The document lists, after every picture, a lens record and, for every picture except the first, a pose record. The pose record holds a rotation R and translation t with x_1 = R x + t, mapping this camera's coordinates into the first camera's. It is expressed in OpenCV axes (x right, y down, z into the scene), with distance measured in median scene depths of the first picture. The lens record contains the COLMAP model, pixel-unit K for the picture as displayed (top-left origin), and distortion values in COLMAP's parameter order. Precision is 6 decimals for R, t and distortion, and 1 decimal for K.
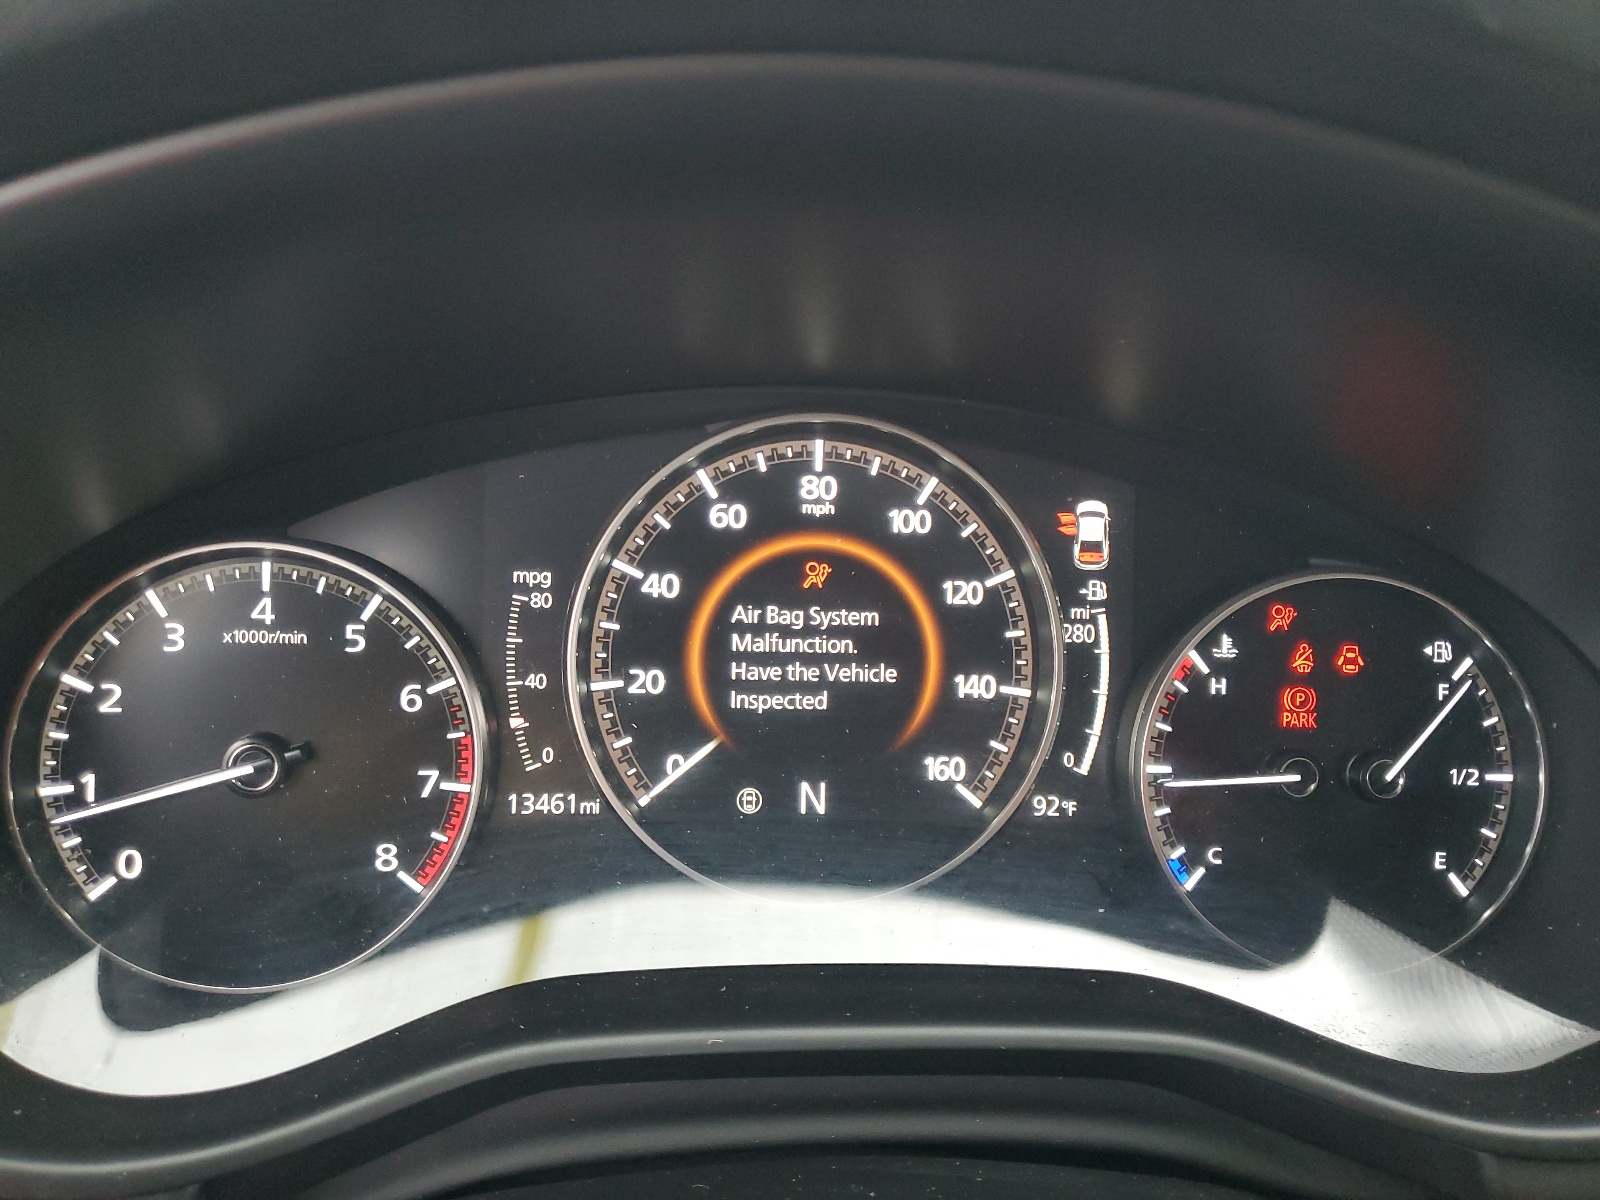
lens RADIAL K [[1211.8, 0, 801.2], [0, 1211.8, 601.8], [0, 0, 1]] dist [-0.001467, -0.001075]
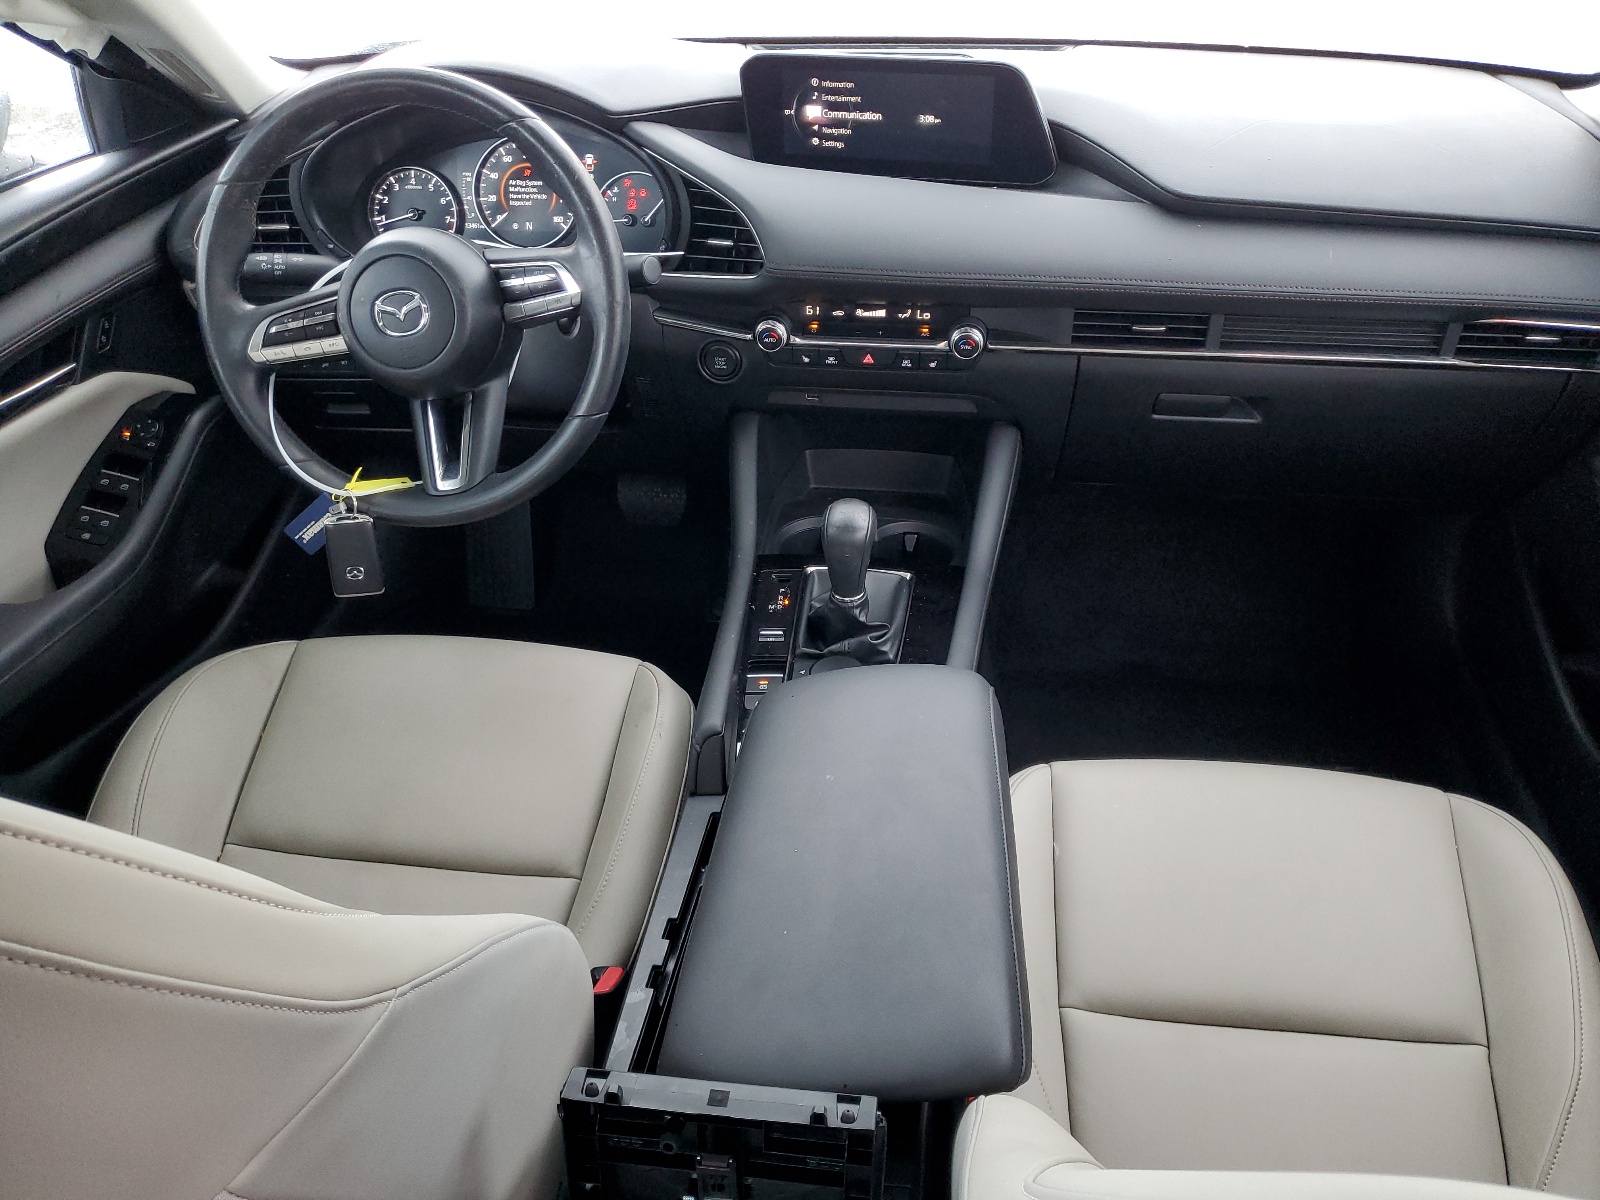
lens RADIAL K [[1211.8, 0, 798.2], [0, 1211.8, 600.2], [0, 0, 1]] dist [-0.001467, -0.001075]
pose [[0.969802, 0.076266, -0.231664, 2.134446], [0.000088, 0.949743, 0.313030, 0.075590], [0.243895, -0.303598, 0.921056, -3.329946]]
